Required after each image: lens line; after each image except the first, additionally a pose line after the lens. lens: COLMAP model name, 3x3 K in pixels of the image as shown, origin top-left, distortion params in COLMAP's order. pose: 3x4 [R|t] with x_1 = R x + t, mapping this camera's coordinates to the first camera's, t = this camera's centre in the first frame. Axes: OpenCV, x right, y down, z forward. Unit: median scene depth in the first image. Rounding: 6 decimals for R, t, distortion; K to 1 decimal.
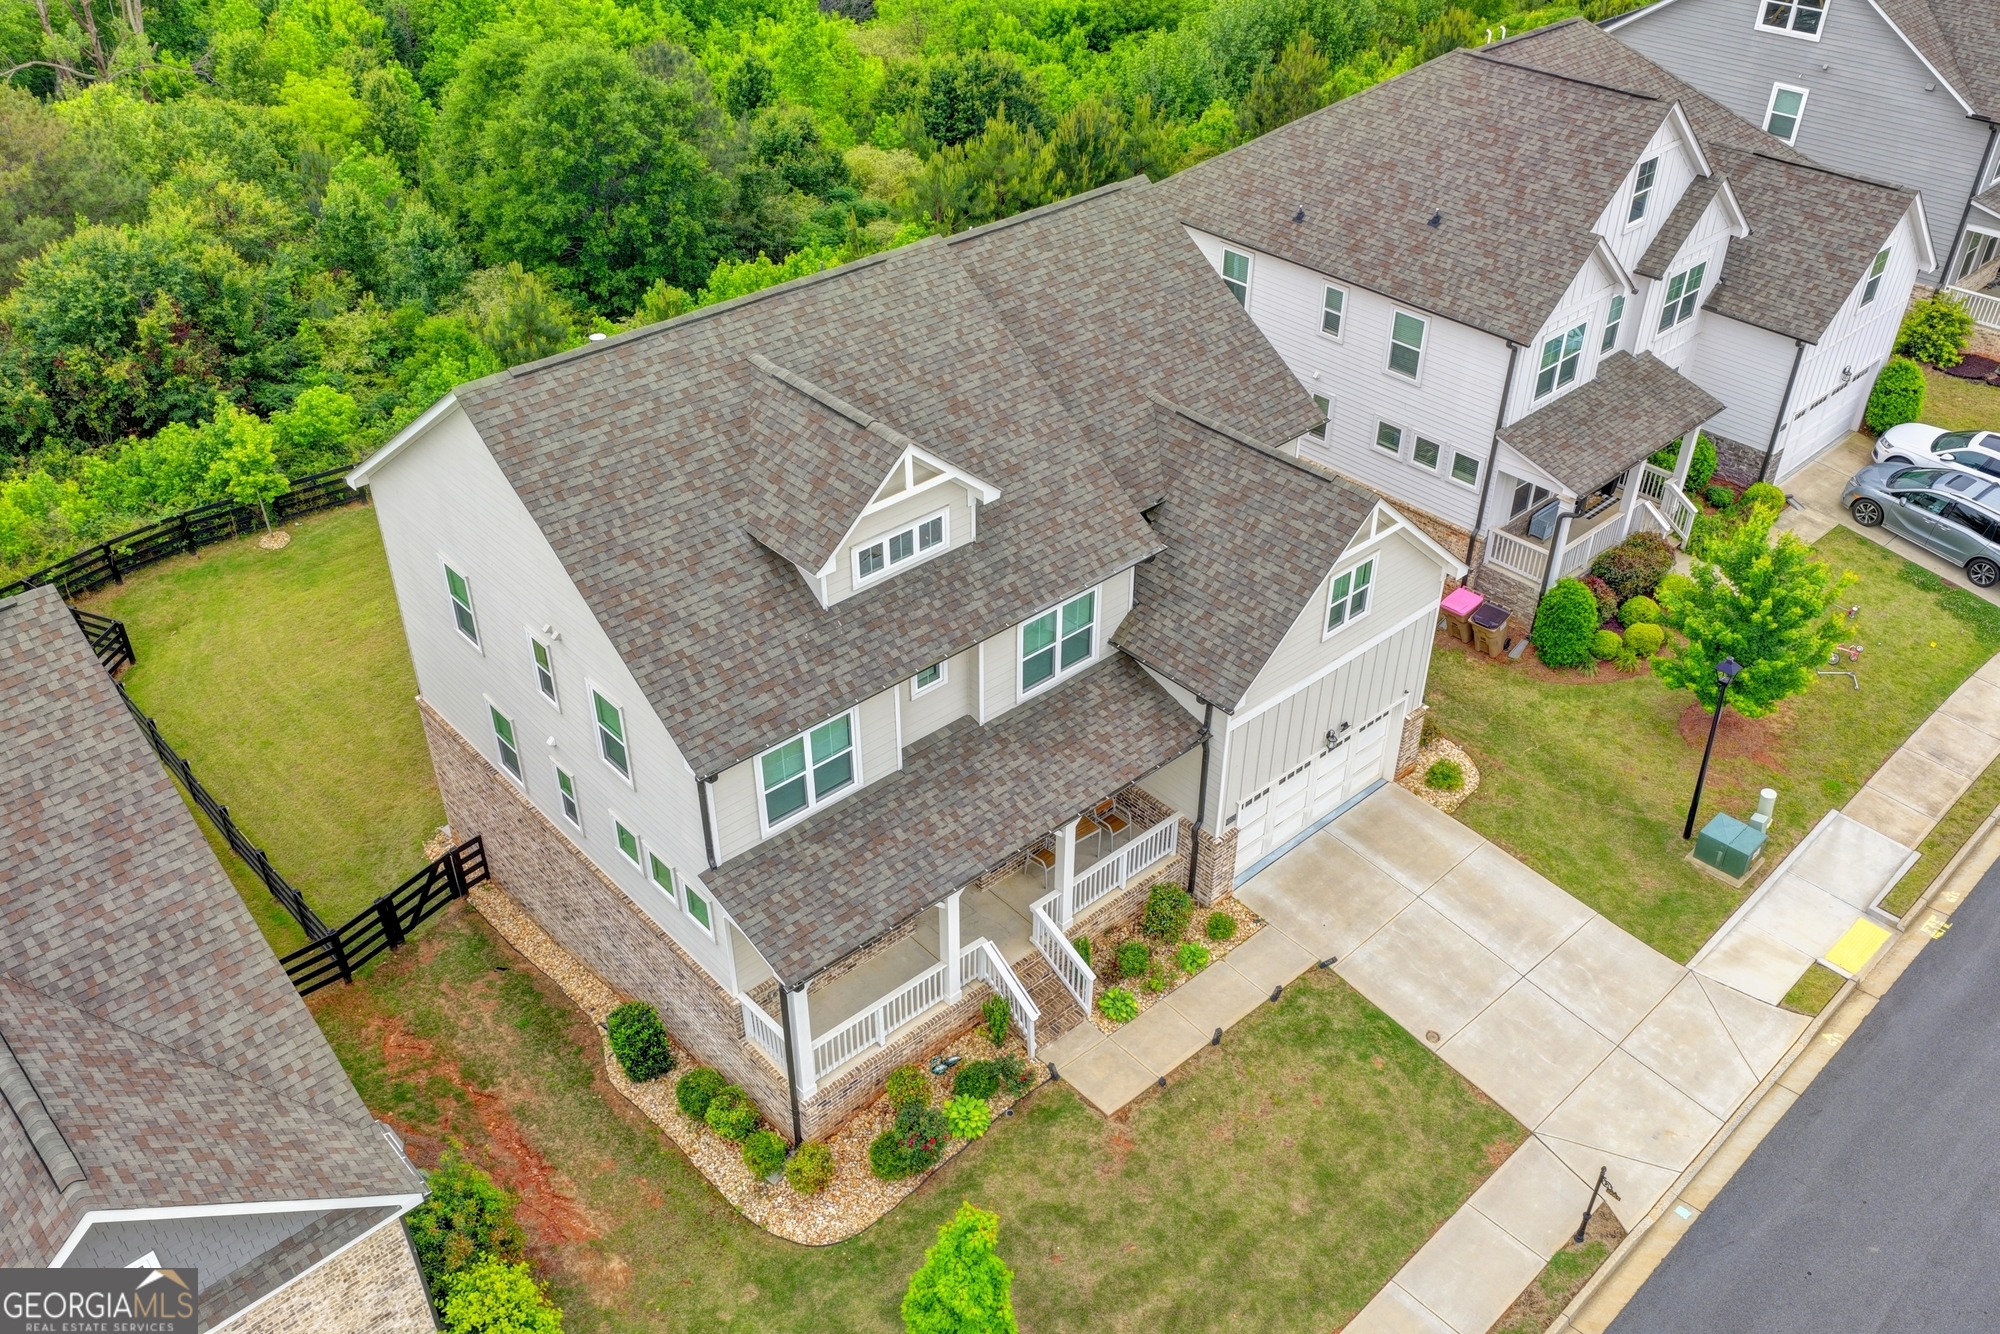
lens RADIAL K [[1664.0, 0, 1000.8], [0, 1664.0, 656.6], [0, 0, 1]] dist [-0.017002, 0.046400]
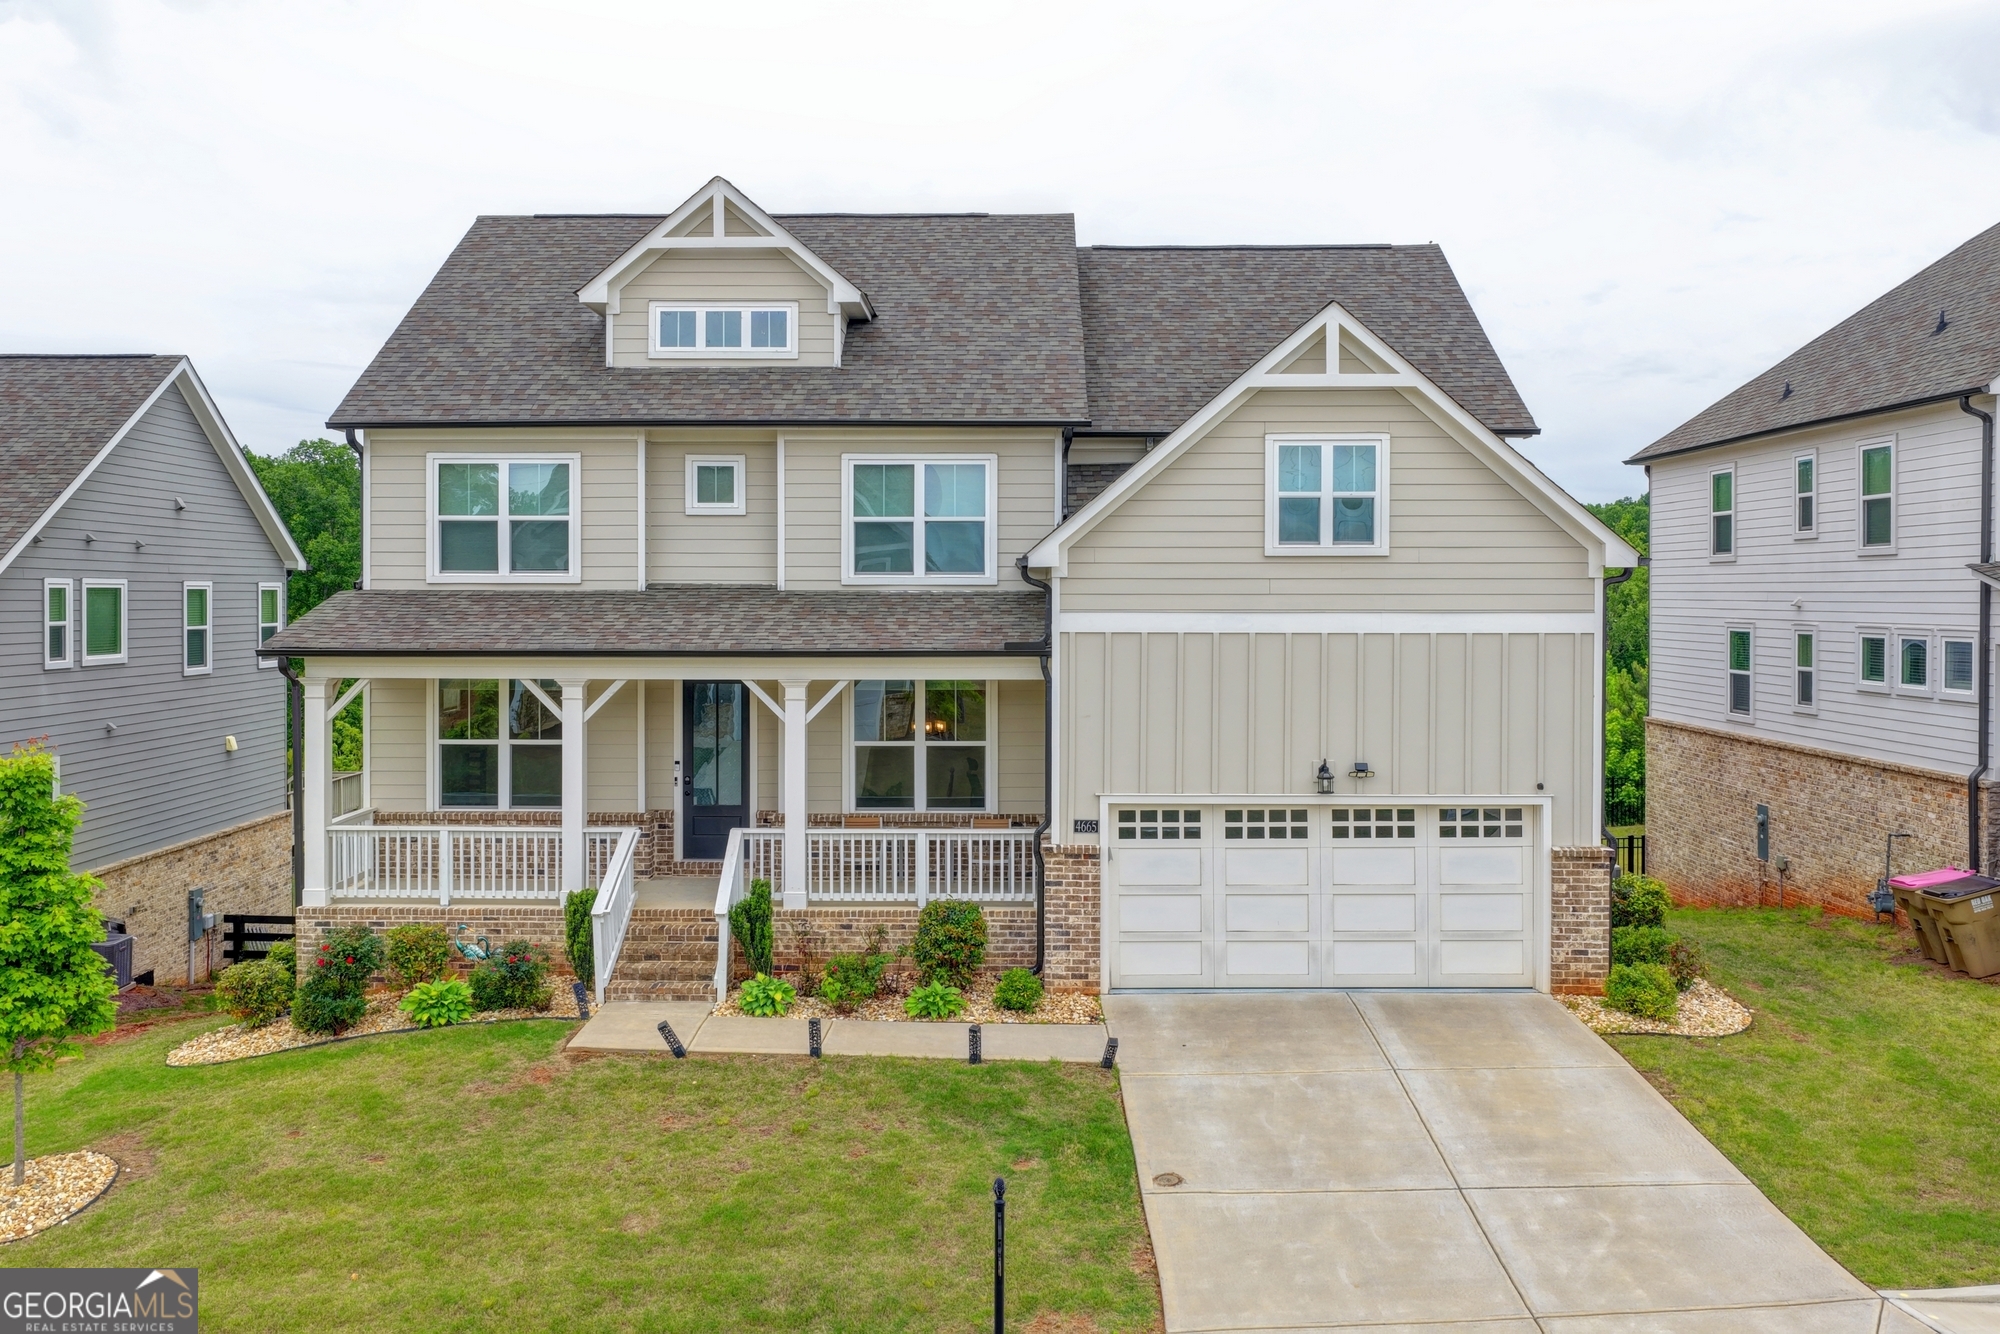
lens RADIAL K [[1664.0, 0, 997.7], [0, 1664.0, 617.2], [0, 0, 1]] dist [-0.017002, 0.046400]
pose [[0.734569, 0.003390, -0.678526, 0.552938], [-0.386194, 0.824306, -0.413973, 0.314349], [0.557909, 0.566134, 0.606819, 0.586175]]
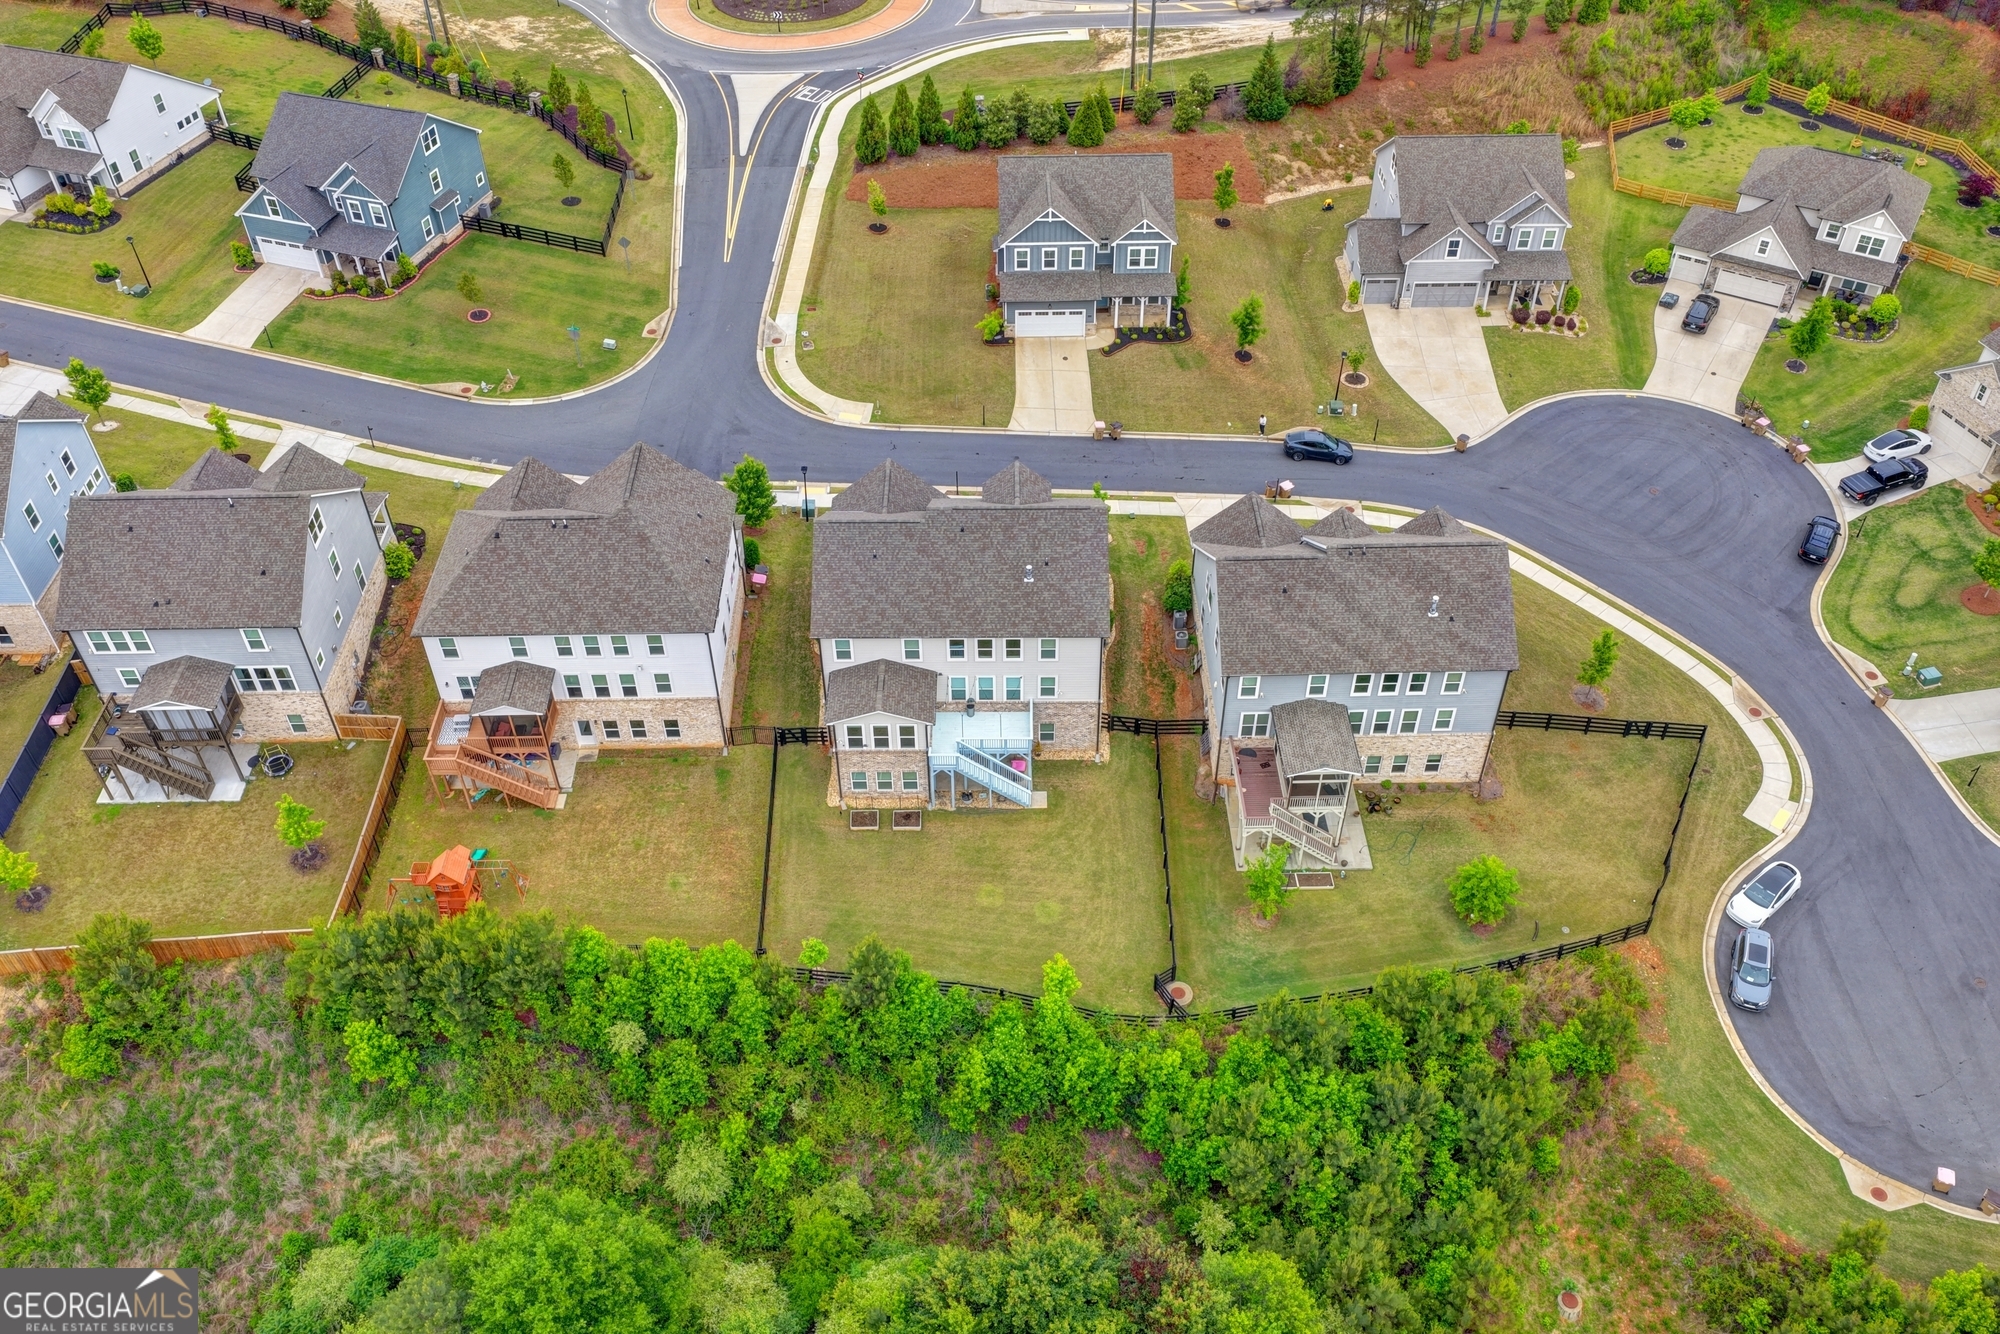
lens RADIAL K [[1664.0, 0, 1002.4], [0, 1664.0, 672.5], [0, 0, 1]] dist [-0.017002, 0.046400]
pose [[-0.742043, -0.458230, 0.489283, -1.754359], [0.385539, 0.305369, 0.870695, -2.748507], [-0.548391, 0.834730, -0.049931, 1.365110]]
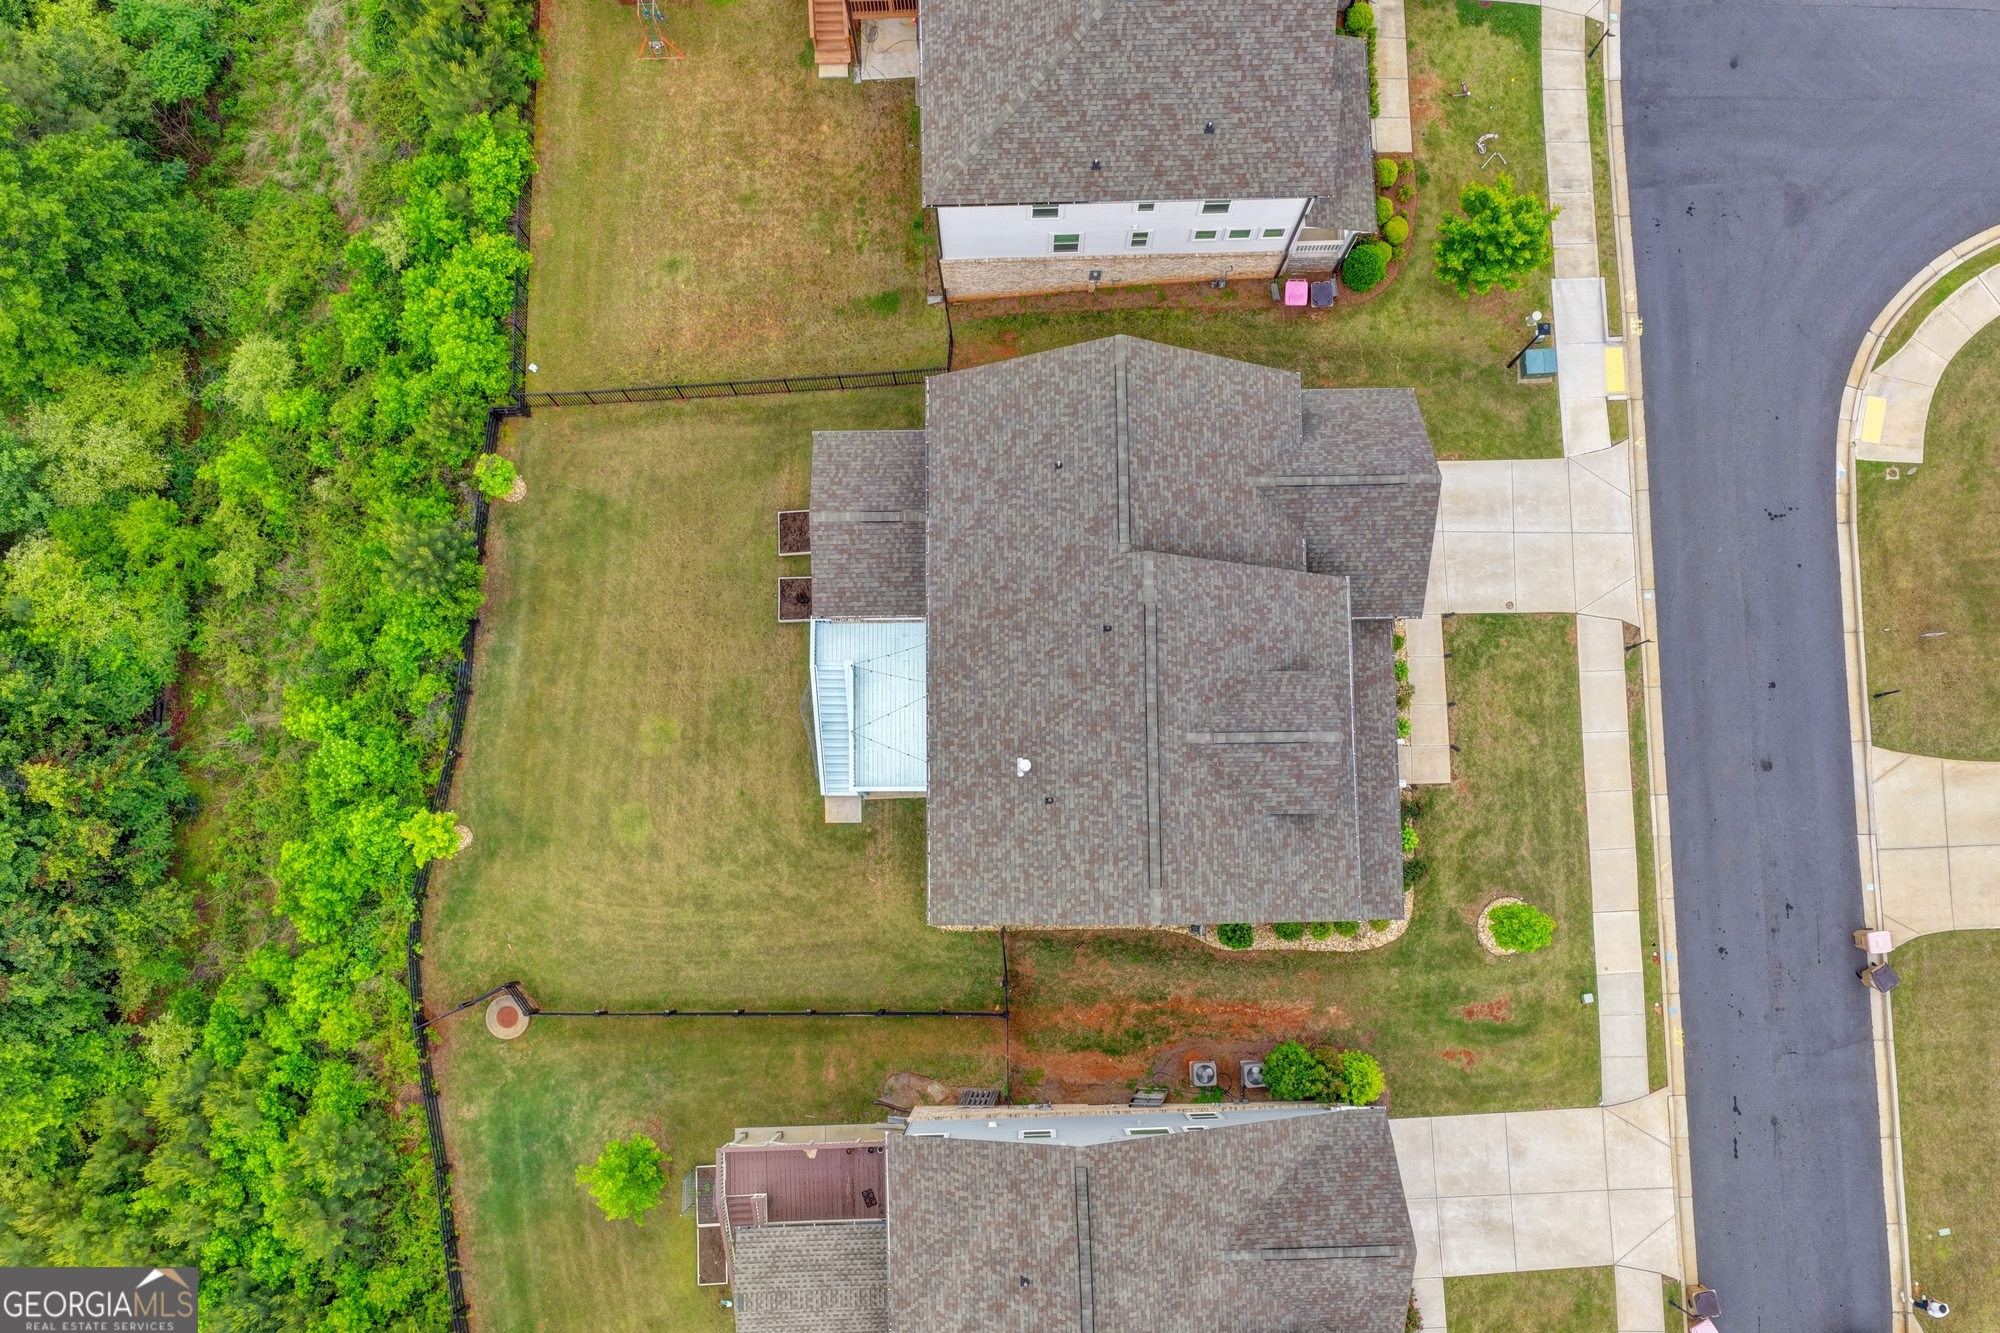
lens RADIAL K [[1664.0, 0, 1006.0], [0, 1664.0, 671.9], [0, 0, 1]] dist [-0.017002, 0.046400]
pose [[0.661925, -0.744234, 0.089282, -0.332143], [0.438918, 0.481391, 0.758692, -1.389065], [-0.607624, -0.463010, 0.645303, 0.112016]]
